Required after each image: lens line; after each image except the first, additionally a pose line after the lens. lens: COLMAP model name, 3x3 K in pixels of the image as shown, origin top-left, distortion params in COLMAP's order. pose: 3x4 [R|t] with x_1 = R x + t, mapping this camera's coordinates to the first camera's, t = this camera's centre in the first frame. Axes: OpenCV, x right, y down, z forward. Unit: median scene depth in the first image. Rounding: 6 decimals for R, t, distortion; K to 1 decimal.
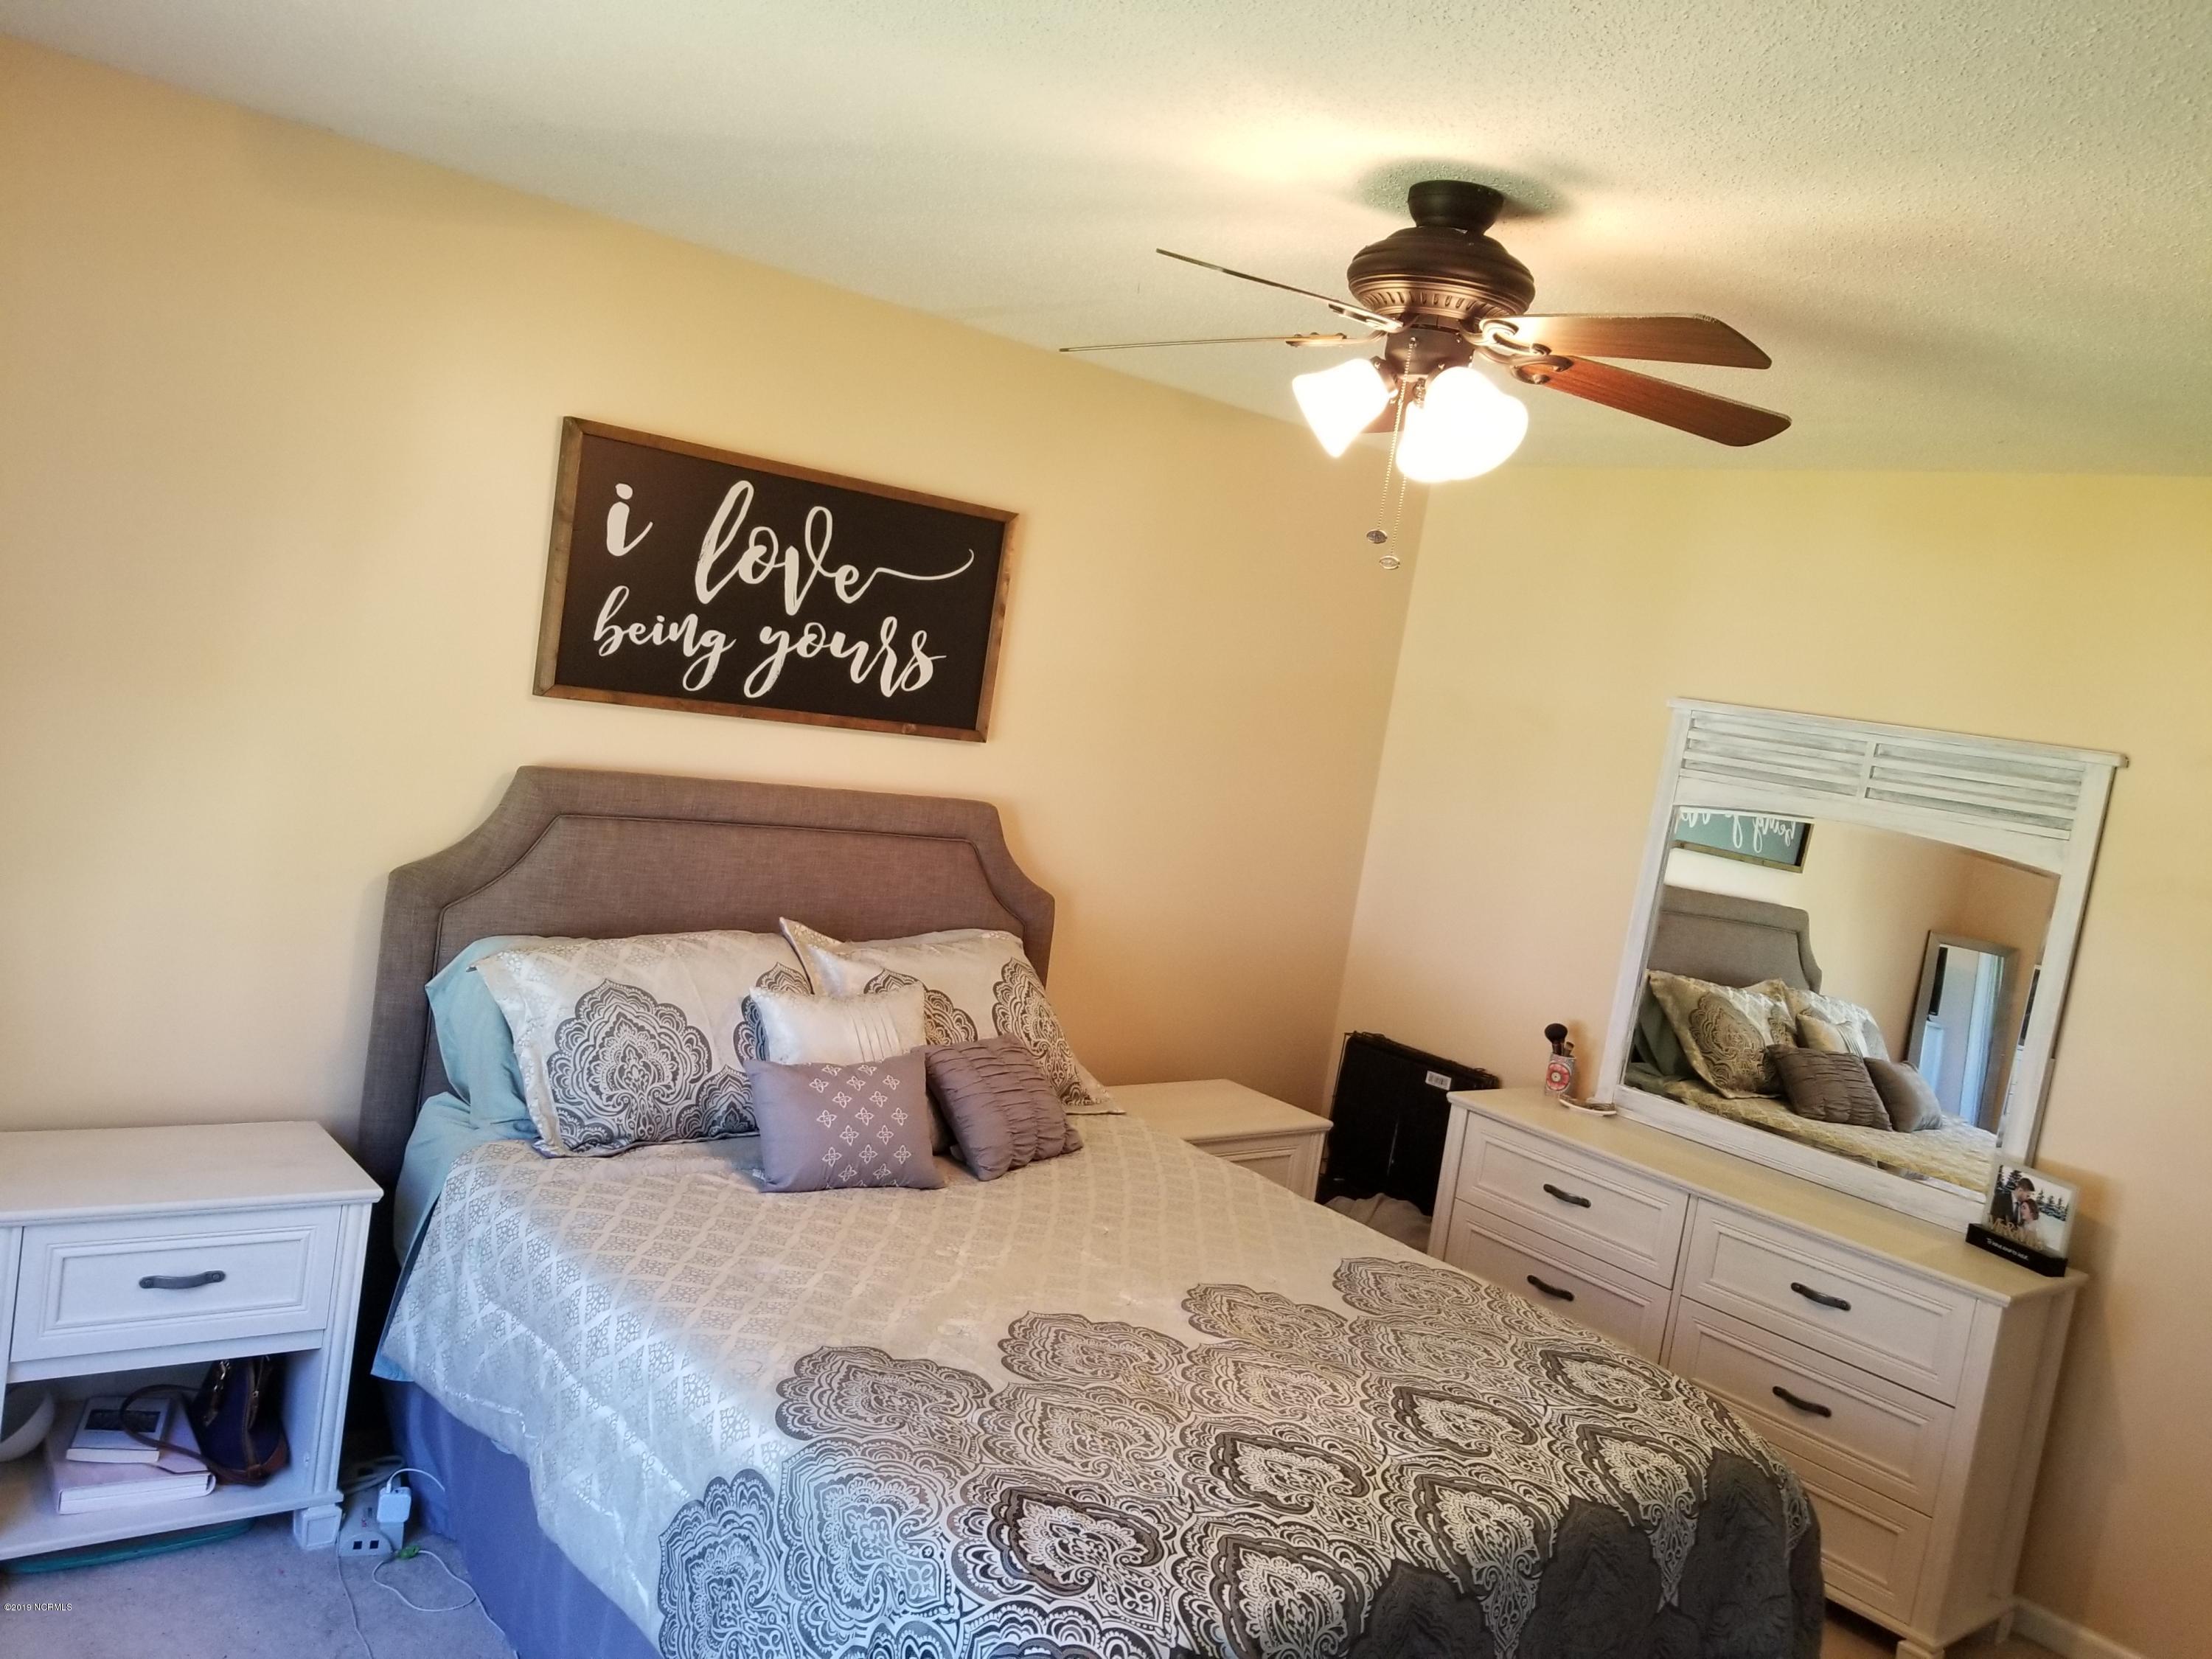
lens RADIAL K [[1653.3, 0, 1060.0], [0, 1653.3, 855.9], [0, 0, 1]] dist [0.002492, 0.000120]
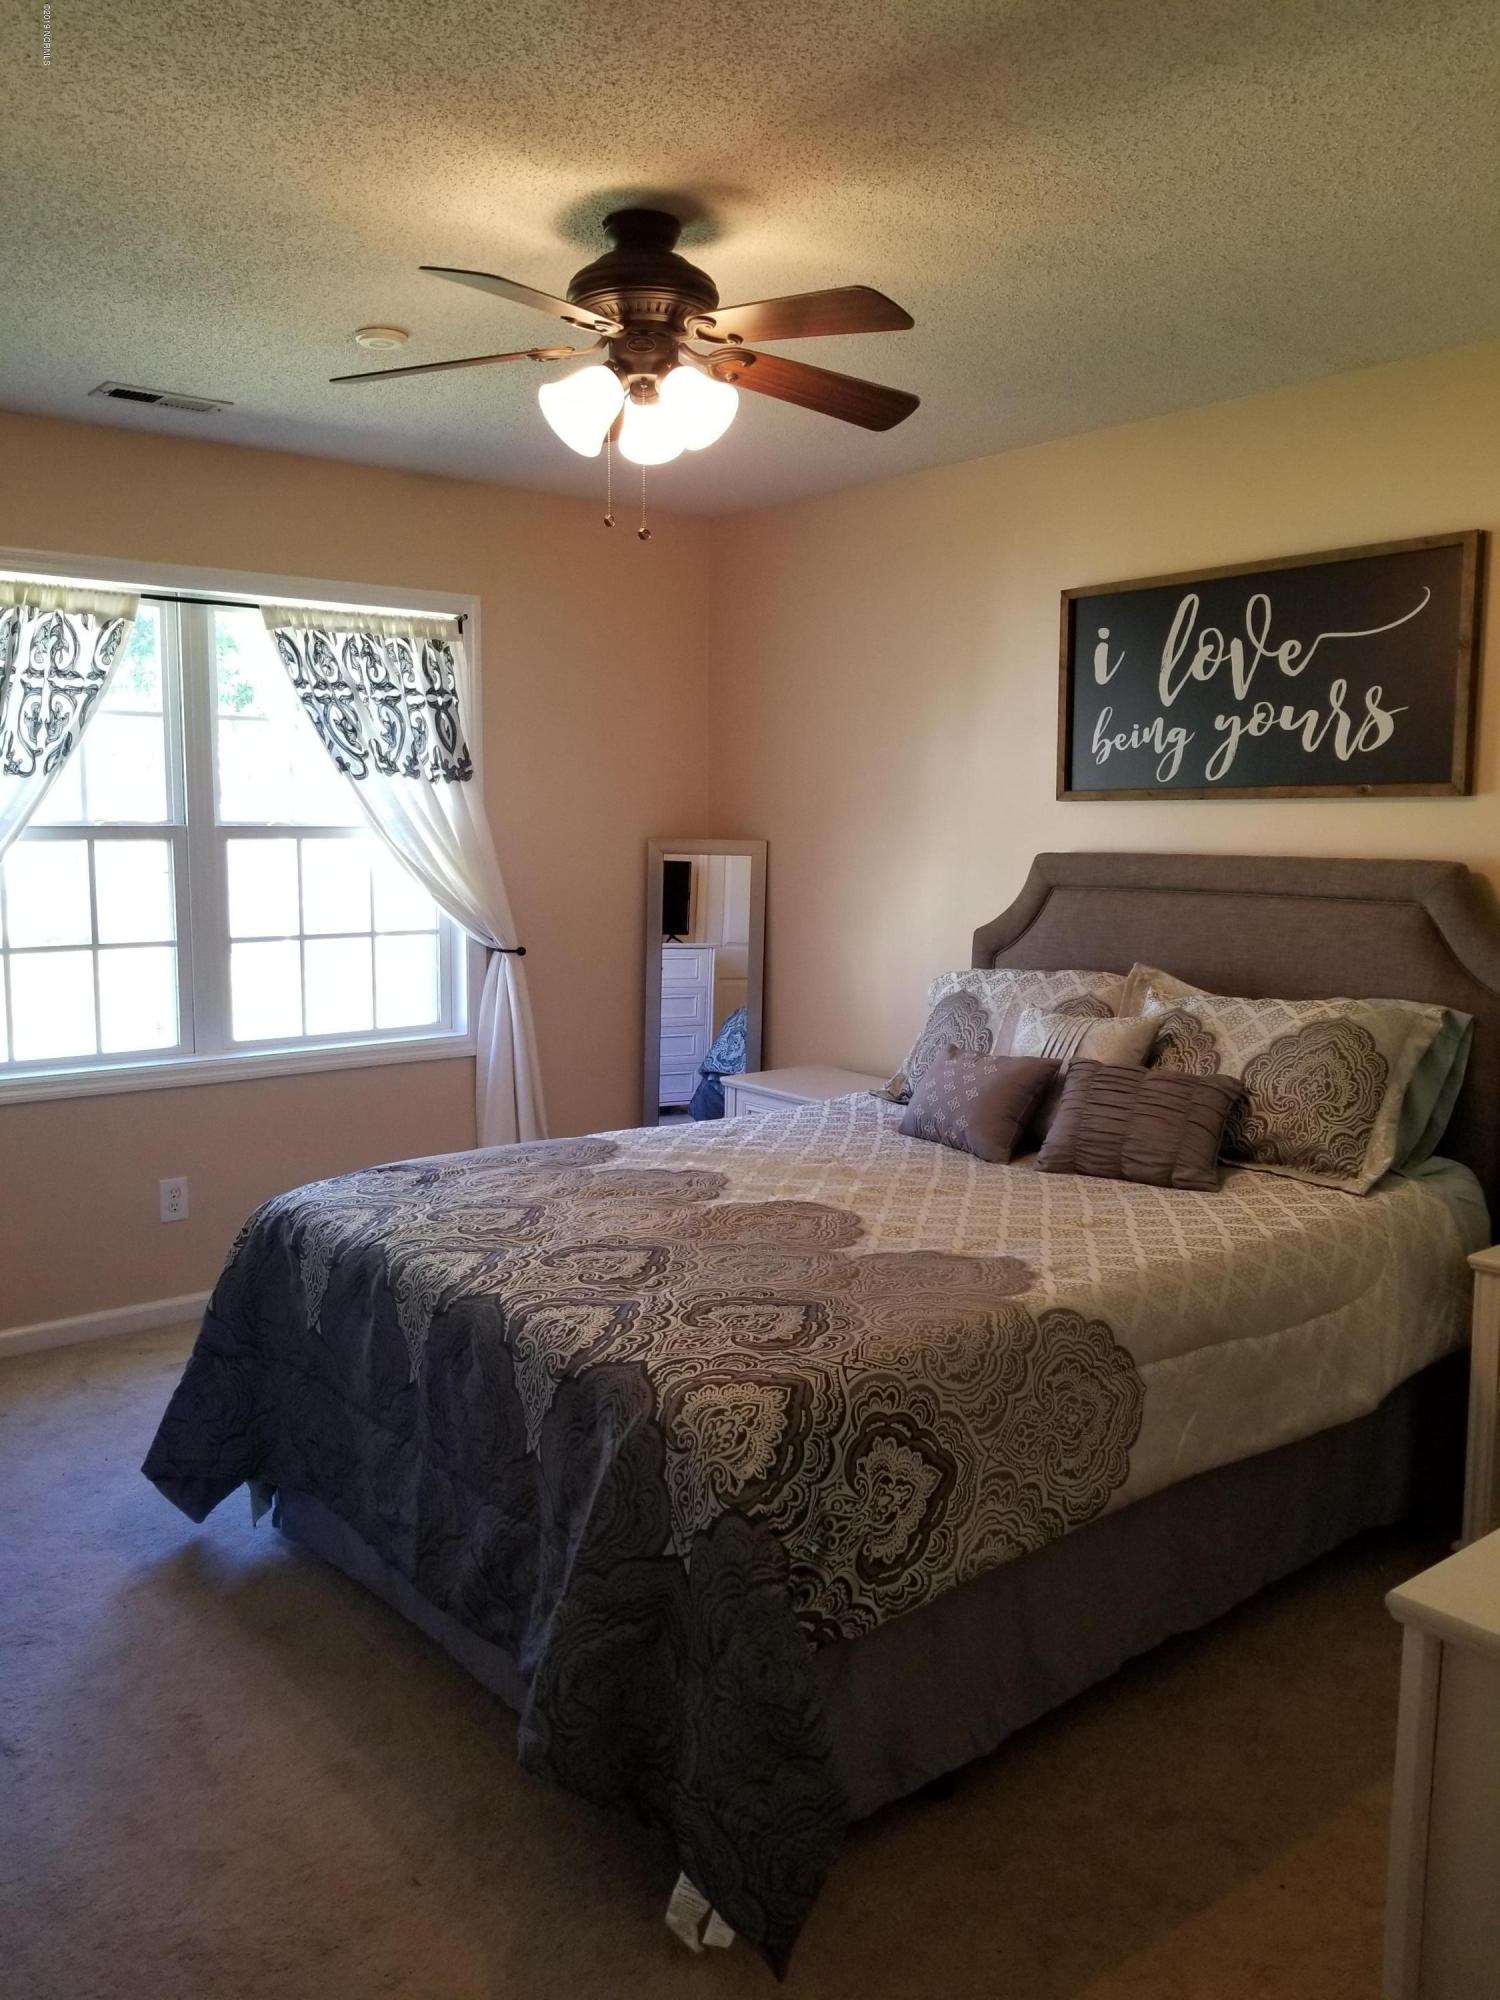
lens RADIAL K [[1569.2, 0, 750.0], [0, 1569.2, 1000.0], [0, 0, 1]] dist [0.080925, -0.141950]
pose [[-0.001829, -0.041603, -0.999133, 0.877778], [-0.128947, 0.990803, -0.041020, 0.136052], [0.991650, 0.128760, -0.007177, 0.714351]]
